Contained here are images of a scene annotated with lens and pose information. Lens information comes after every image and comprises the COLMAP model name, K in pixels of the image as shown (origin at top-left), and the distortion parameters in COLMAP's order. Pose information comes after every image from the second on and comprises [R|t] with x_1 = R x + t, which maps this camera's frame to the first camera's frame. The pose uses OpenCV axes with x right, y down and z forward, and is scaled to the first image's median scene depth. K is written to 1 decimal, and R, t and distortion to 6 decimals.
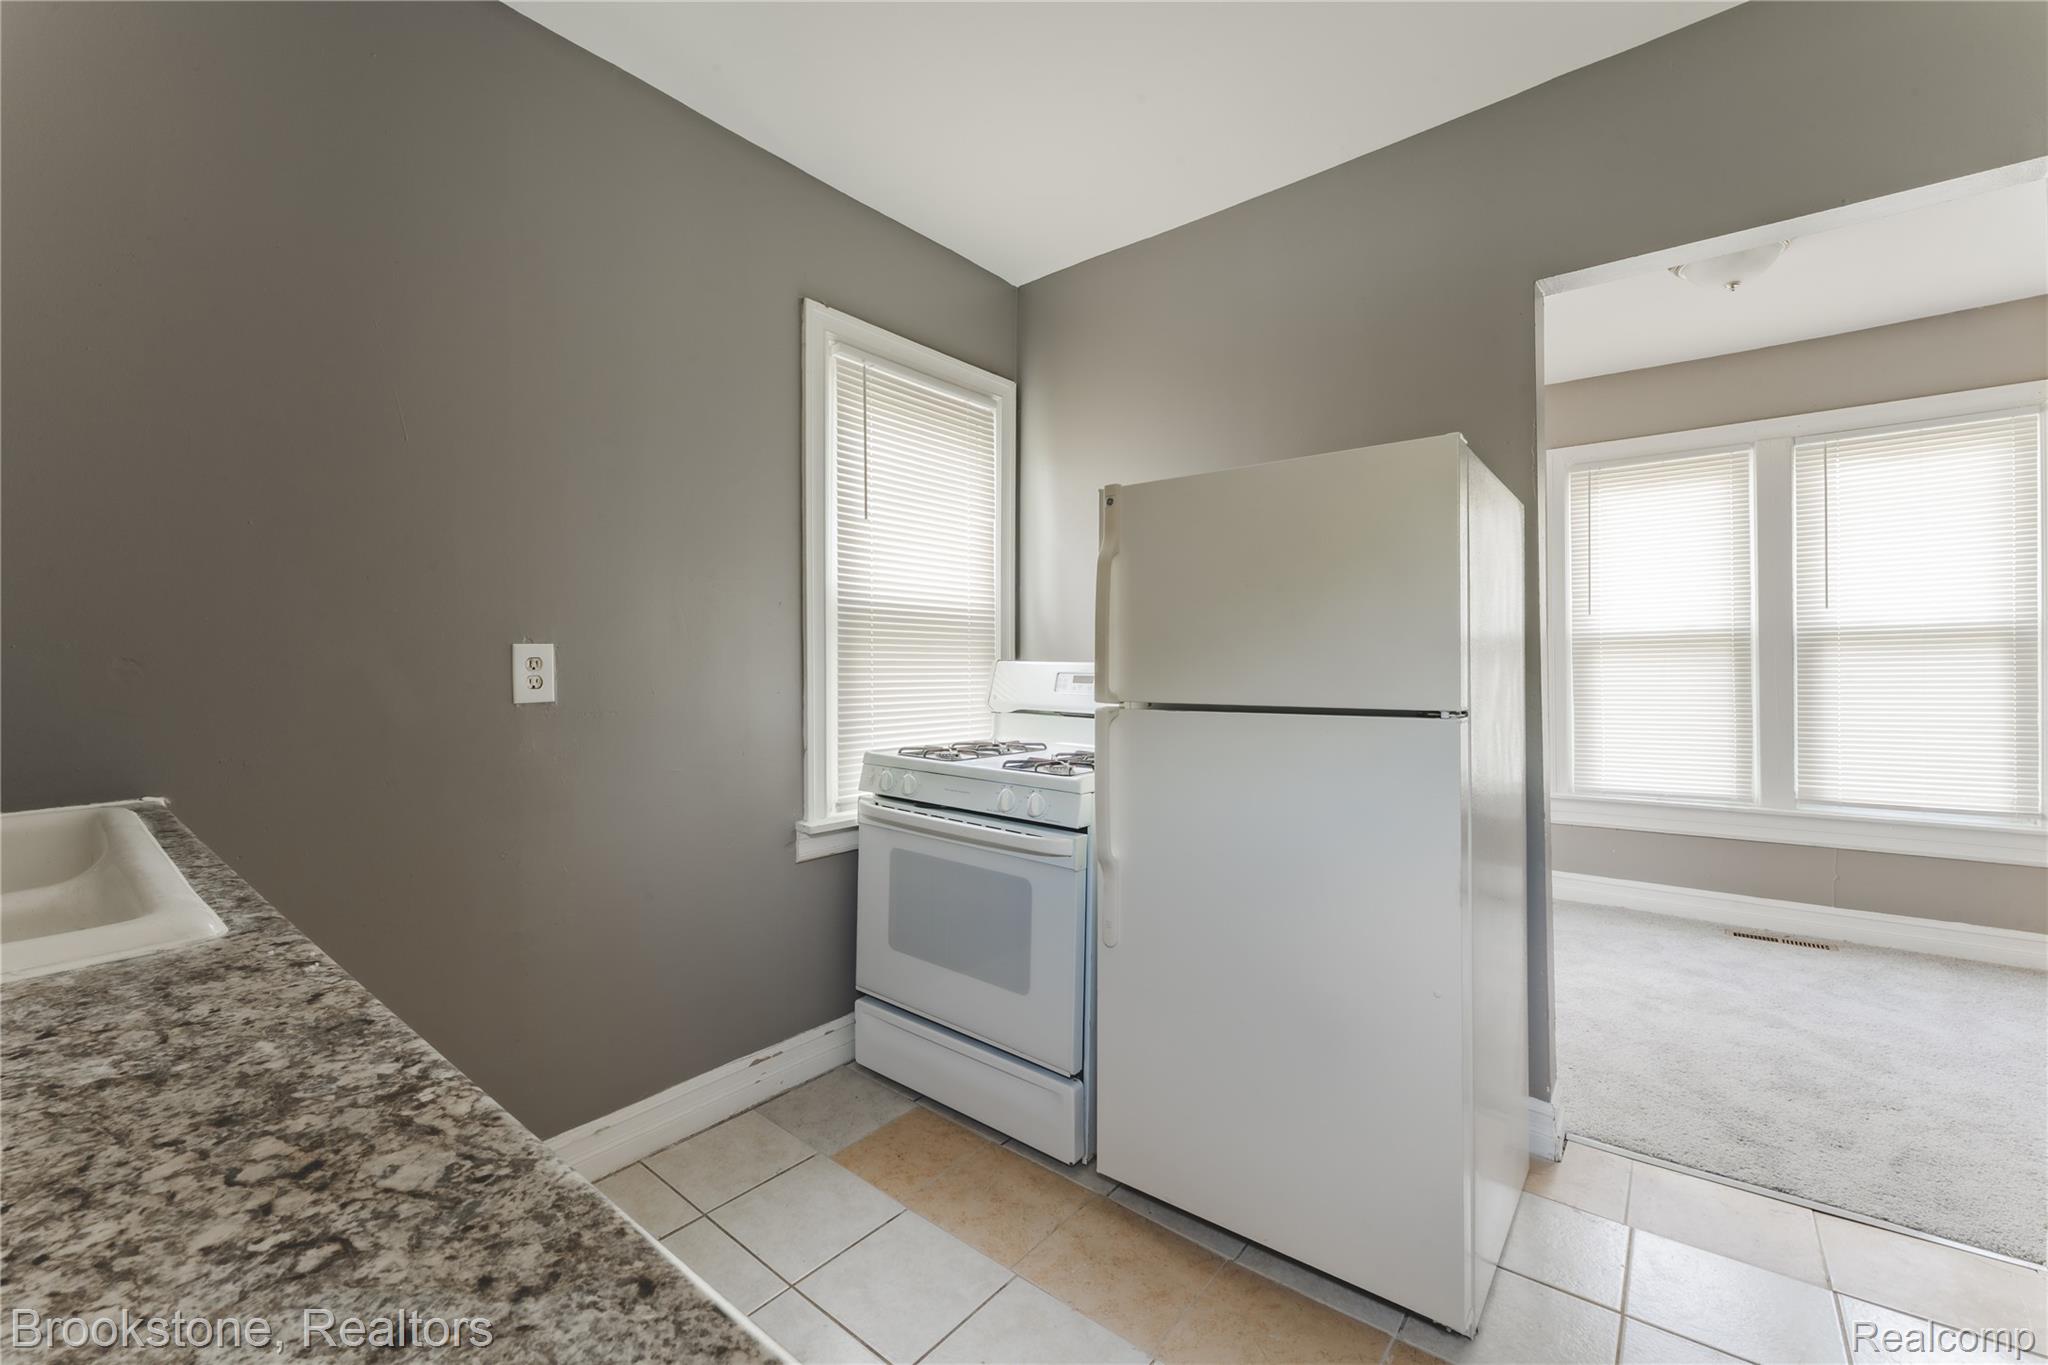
lens RADIAL K [[841.0, 0, 1012.0], [0, 841.0, 653.1], [0, 0, 1]] dist [0.001017, -0.001771]
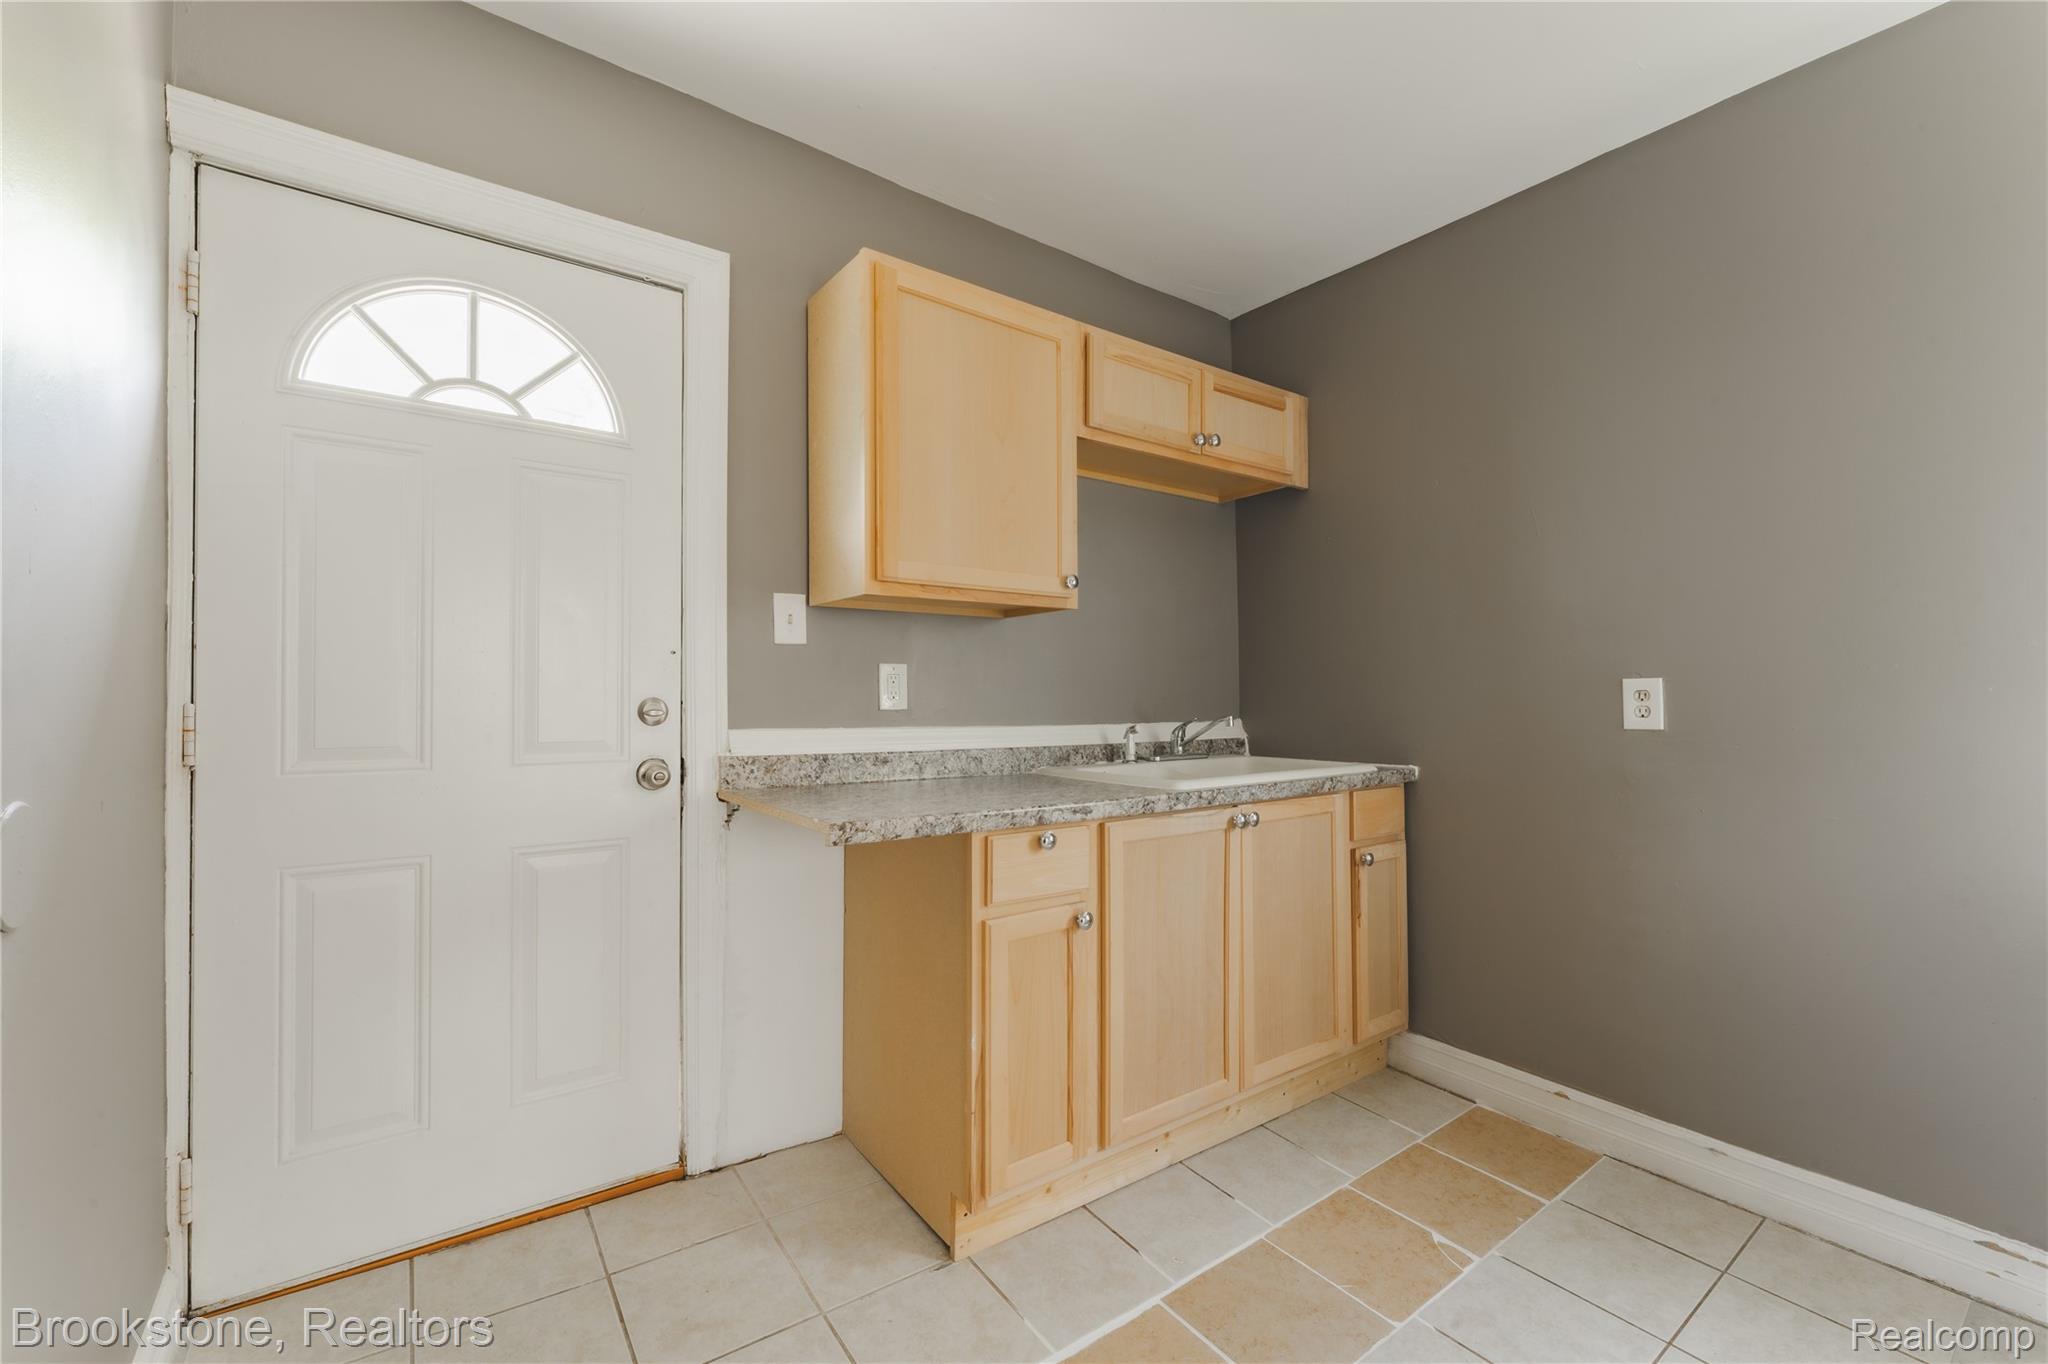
lens RADIAL K [[841.0, 0, 1062.9], [0, 841.0, 694.2], [0, 0, 1]] dist [0.001017, -0.001771]
pose [[-0.210979, 0.001376, -0.977490, 0.554600], [0.006330, 0.999980, 0.000041, 0.004520], [0.977470, -0.006179, -0.210984, 0.362359]]
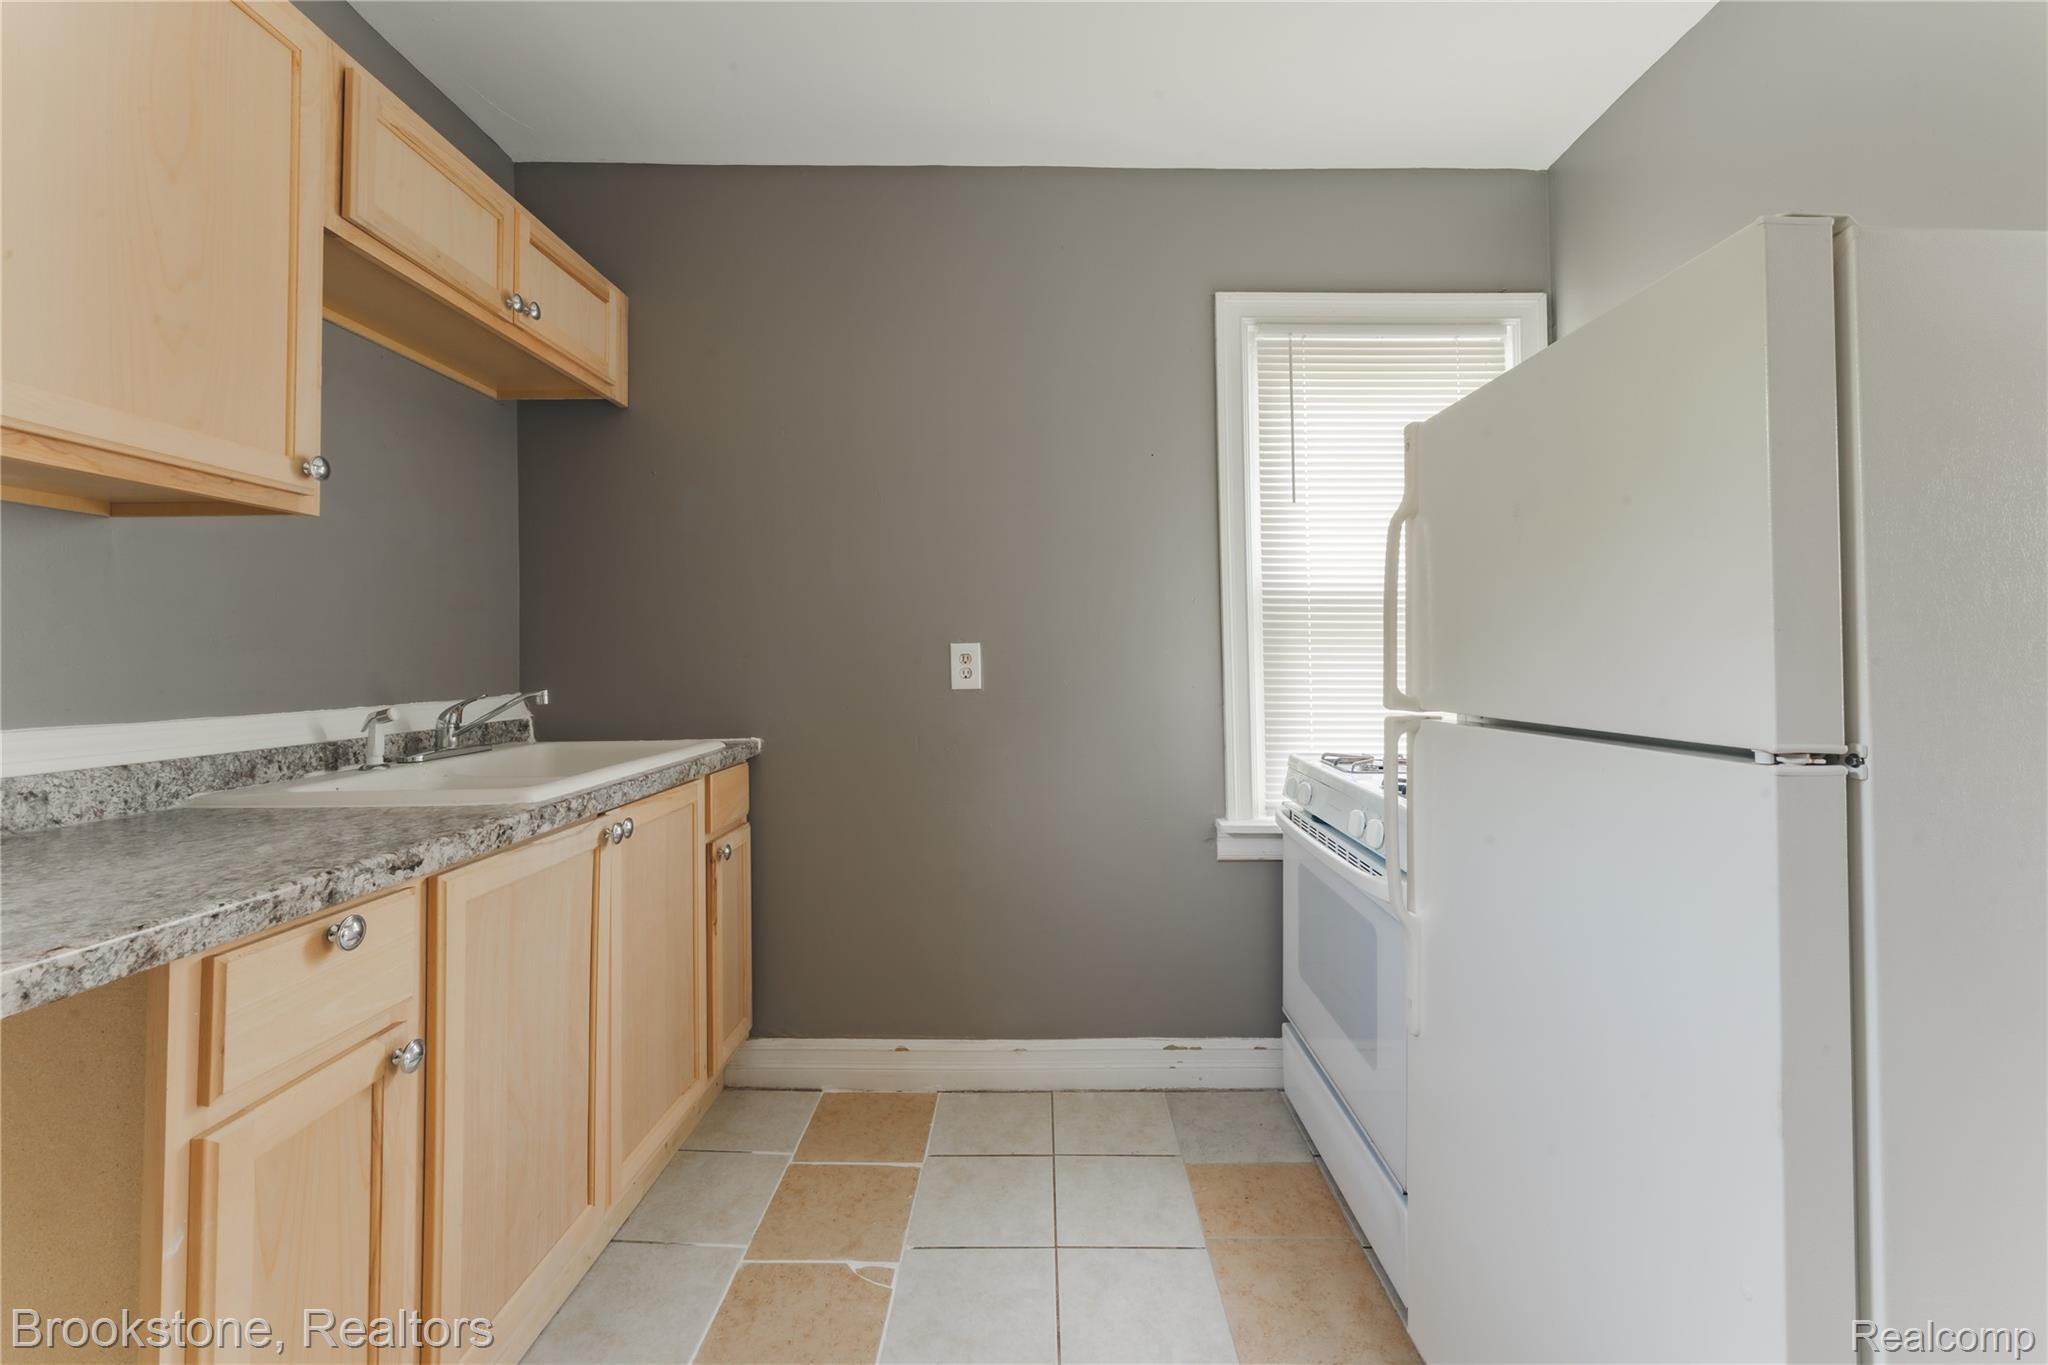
lens RADIAL K [[841.0, 0, 1010.5], [0, 841.0, 629.2], [0, 0, 1]] dist [0.001017, -0.001771]
pose [[0.646205, -0.026446, -0.762705, 0.348219], [0.008759, 0.999591, -0.027239, 0.002461], [0.763113, 0.010922, 0.646172, 0.174501]]
